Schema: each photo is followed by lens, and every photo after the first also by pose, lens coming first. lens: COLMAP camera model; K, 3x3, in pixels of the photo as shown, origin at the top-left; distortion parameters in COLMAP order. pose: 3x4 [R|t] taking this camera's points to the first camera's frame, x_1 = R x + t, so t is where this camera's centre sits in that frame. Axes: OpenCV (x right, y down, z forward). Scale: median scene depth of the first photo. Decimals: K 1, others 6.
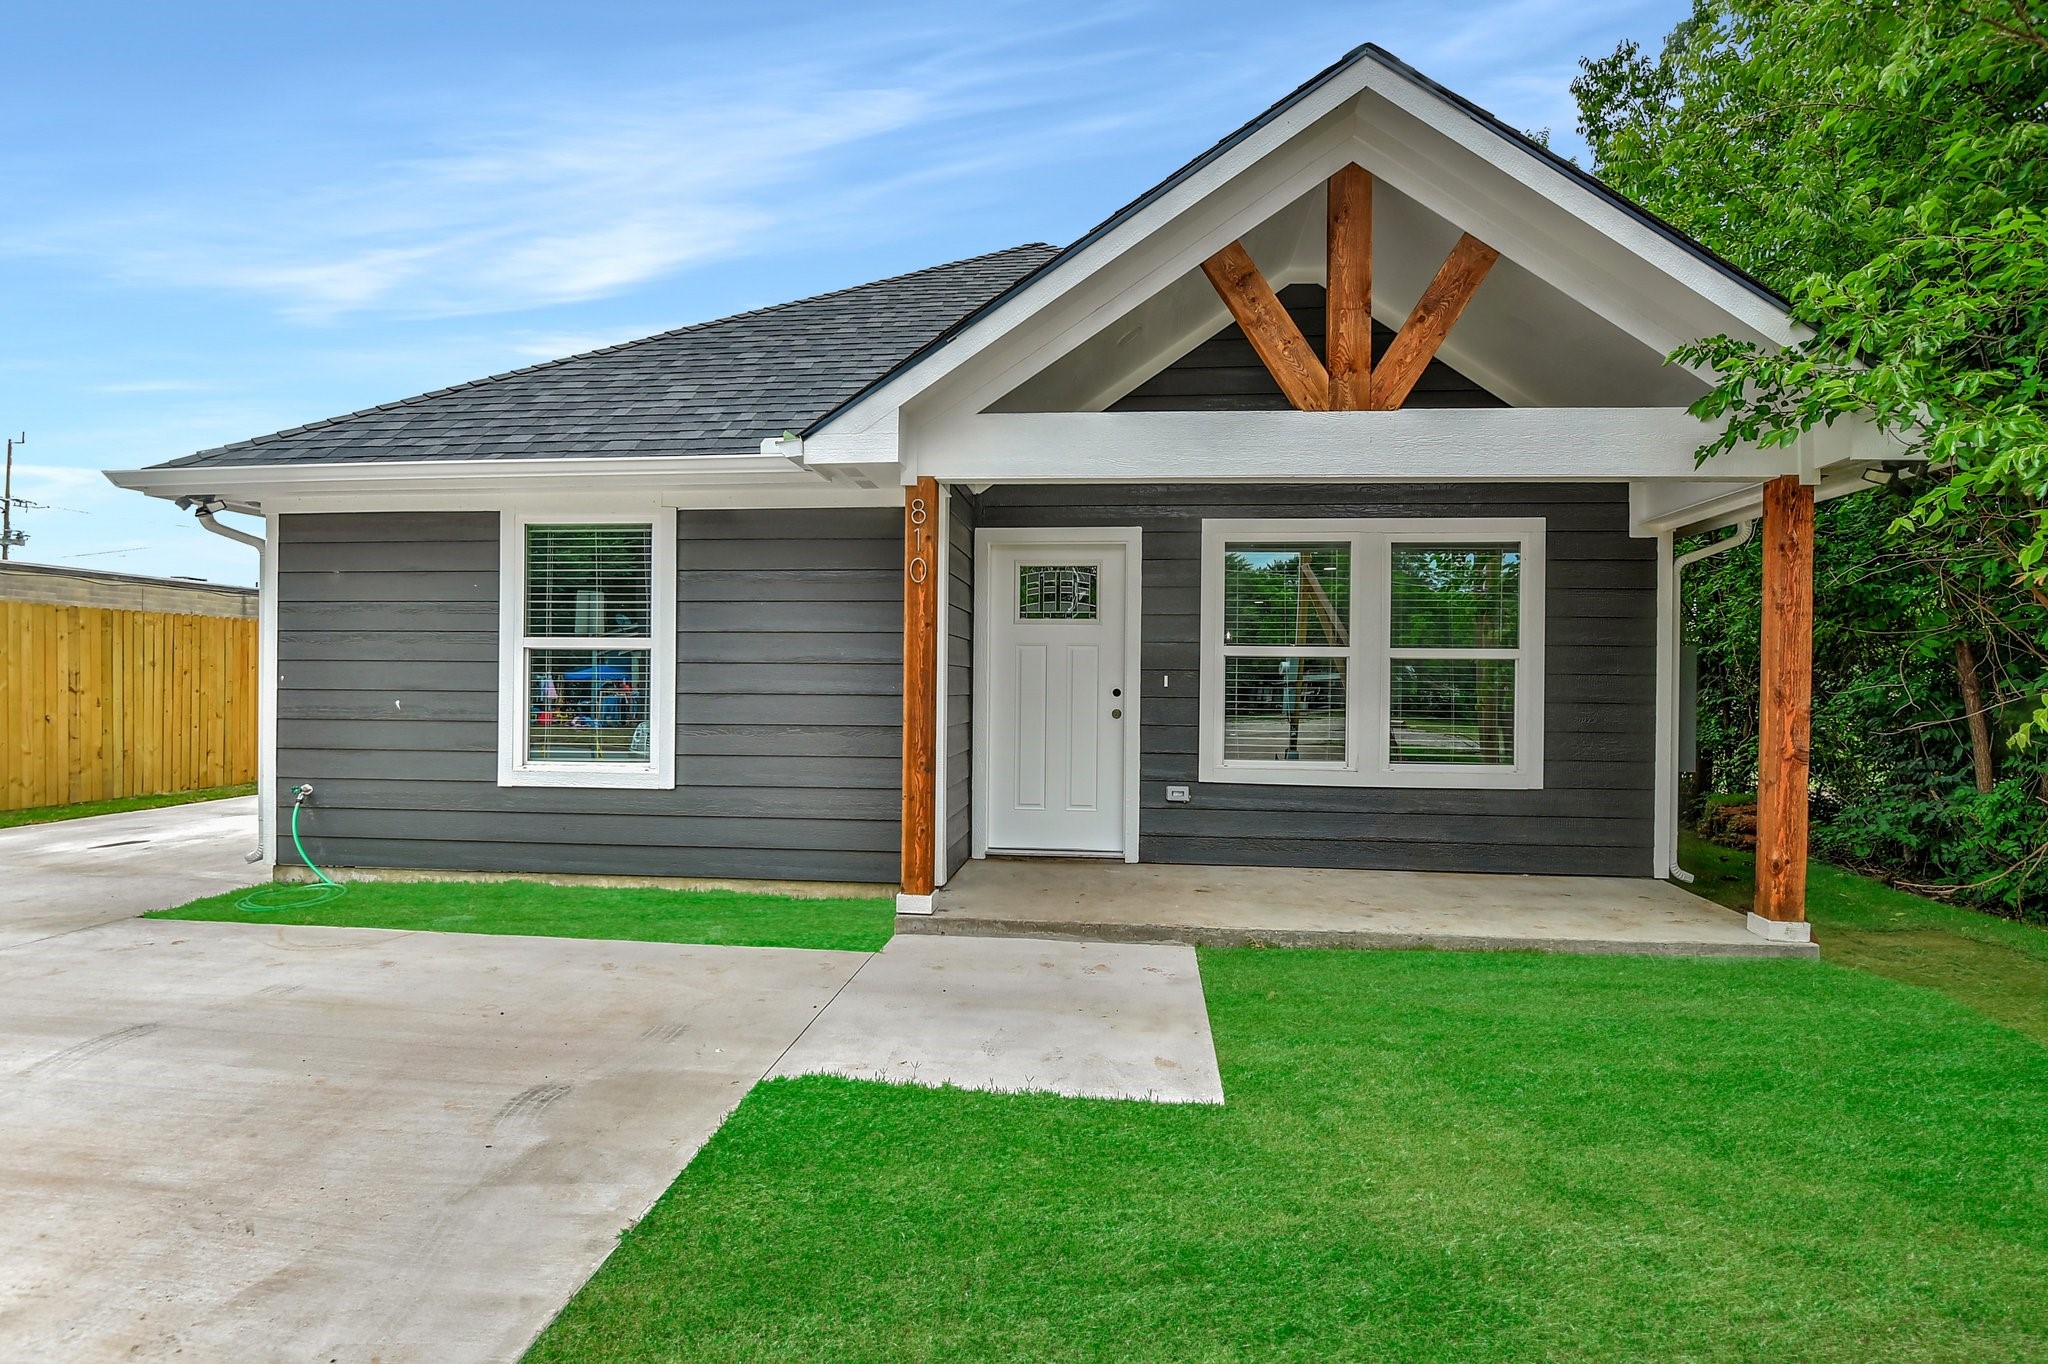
lens RADIAL K [[1038.5, 0, 1024.0], [0, 1038.5, 682.0], [0, 0, 1]] dist [-0.023967, -0.001514]
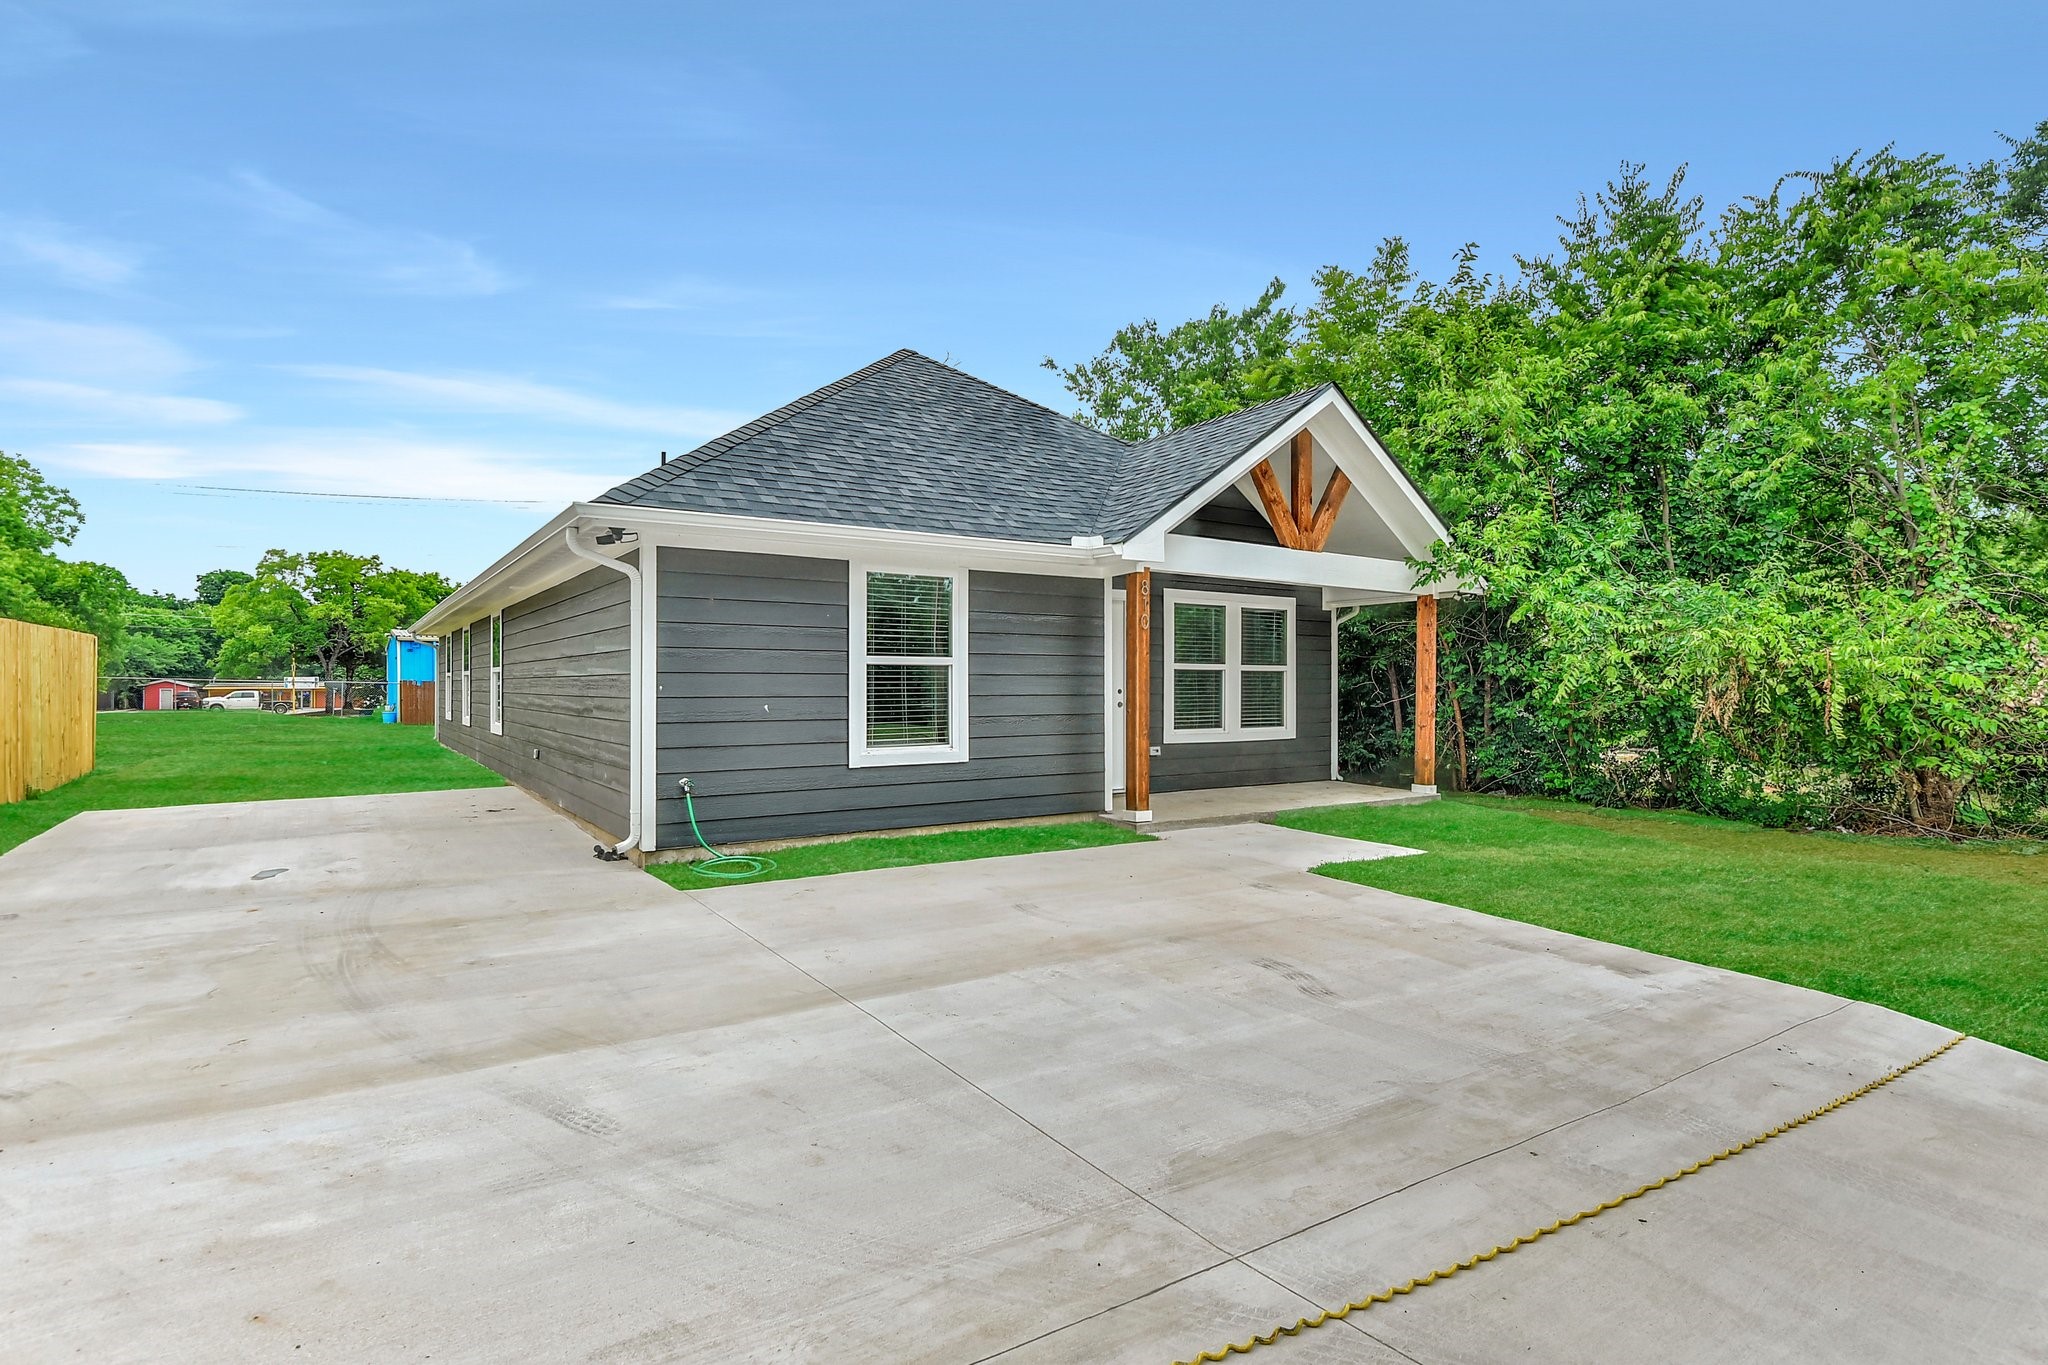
lens RADIAL K [[1038.5, 0, 1024.0], [0, 1038.5, 682.5], [0, 0, 1]] dist [-0.023967, -0.001514]
pose [[0.762377, -0.007729, 0.647086, -1.199715], [0.004374, 0.999967, 0.006790, -0.017269], [-0.647118, -0.002346, 0.762386, -0.161843]]
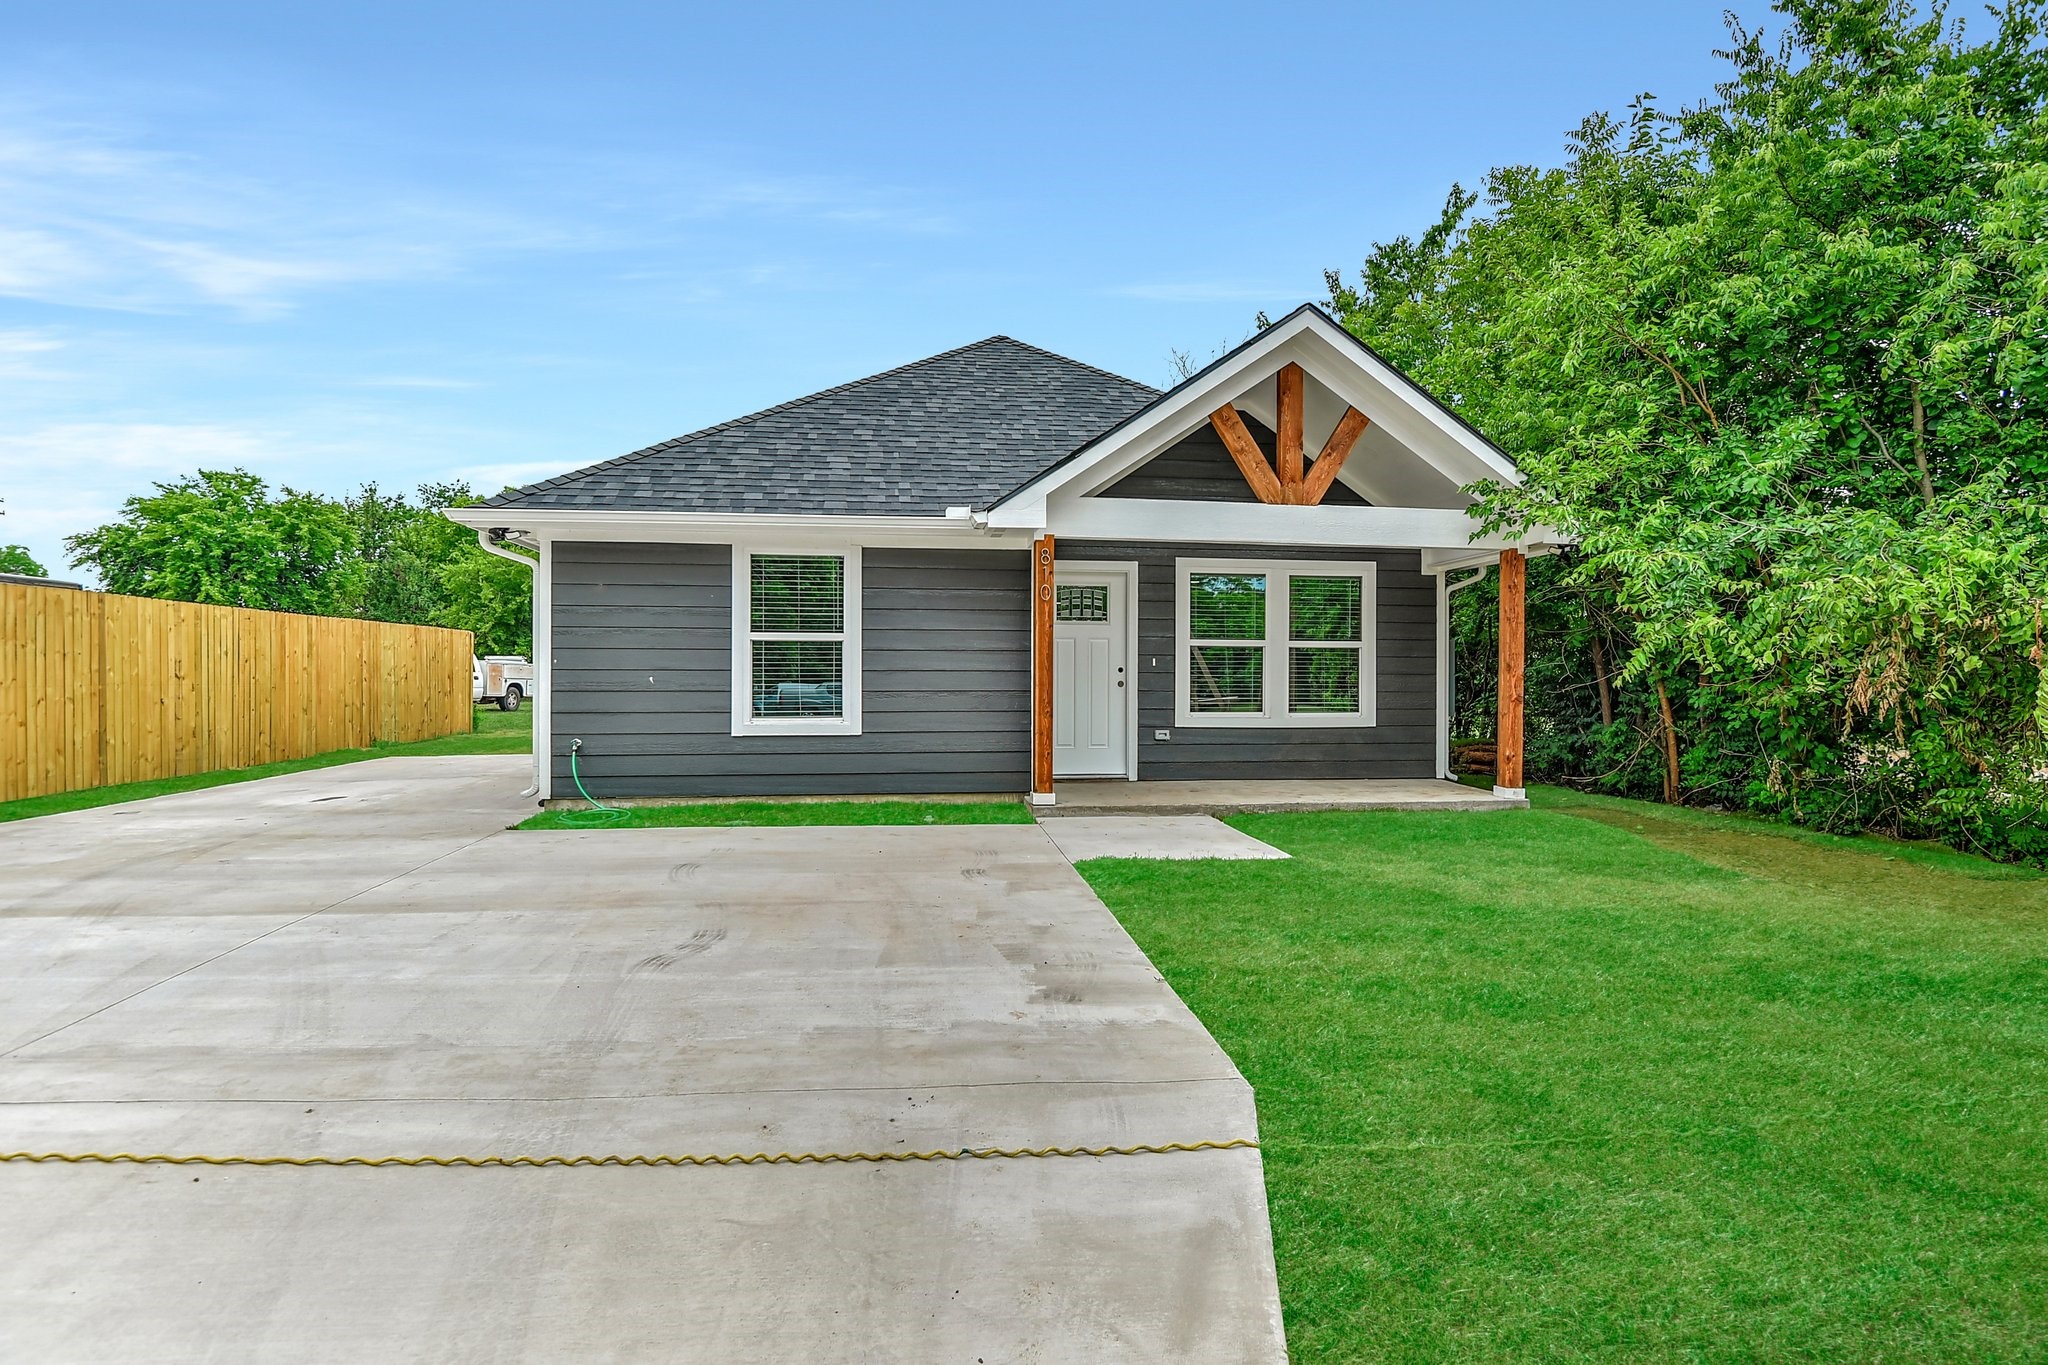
lens RADIAL K [[1036.8, 0, 1025.4], [0, 1036.8, 670.0], [0, 0, 1]] dist [-0.018901, -0.001279]
pose [[0.971620, -0.005401, 0.236486, -0.452433], [0.006221, 0.999977, -0.002718, 0.015285], [-0.236466, 0.004112, 0.971631, -0.496180]]
